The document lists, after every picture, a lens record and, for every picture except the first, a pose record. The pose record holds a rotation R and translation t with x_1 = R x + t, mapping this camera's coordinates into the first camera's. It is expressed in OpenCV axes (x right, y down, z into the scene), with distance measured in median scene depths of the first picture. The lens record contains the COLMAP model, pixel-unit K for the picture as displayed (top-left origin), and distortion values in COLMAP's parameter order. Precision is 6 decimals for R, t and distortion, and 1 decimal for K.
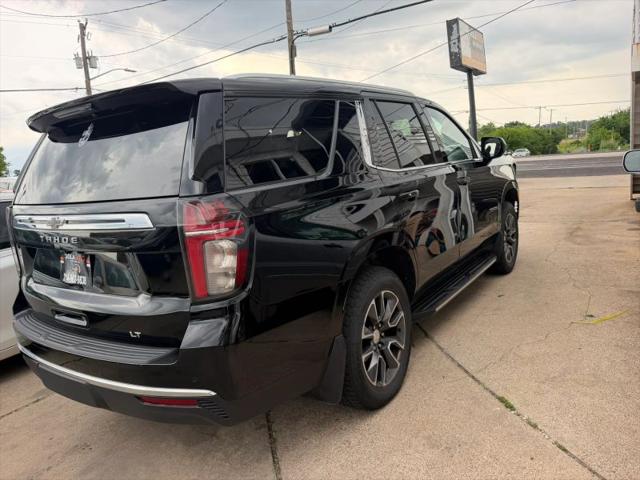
lens RADIAL K [[454.0, 0, 323.4], [0, 454.0, 238.7], [0, 0, 1]] dist [0.005607, -0.005117]
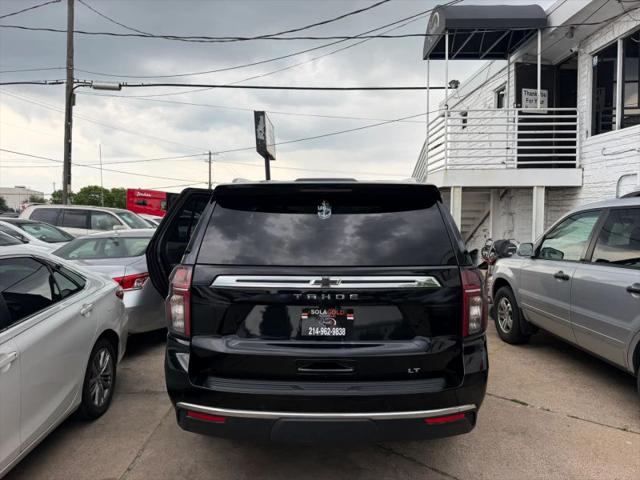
lens RADIAL K [[454.0, 0, 323.4], [0, 454.0, 238.7], [0, 0, 1]] dist [0.005607, -0.005117]
pose [[0.827630, 0.065244, 0.557470, -0.202675], [0.017168, 0.989814, -0.141331, 0.003037], [-0.561012, 0.126541, 0.818079, 0.006658]]
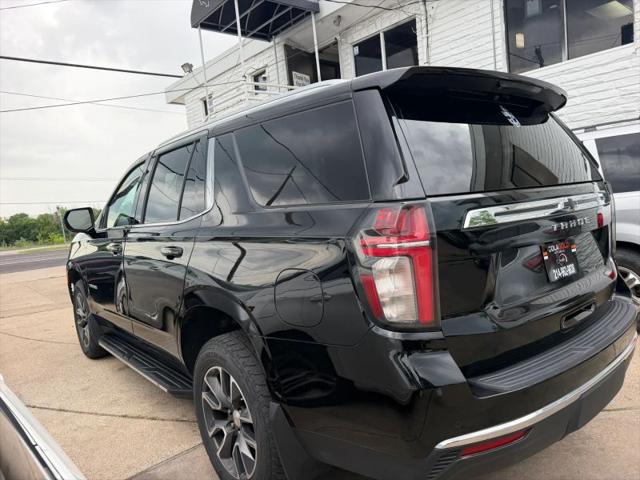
lens RADIAL K [[460.3, 0, 321.2], [0, 460.3, 237.0], [0, 0, 1]] dist [0.005383, -0.006609]
pose [[0.301095, 0.000789, 0.953594, -0.256799], [0.225066, 0.971689, -0.071868, -0.002852], [-0.926654, 0.236261, 0.292393, 0.195349]]
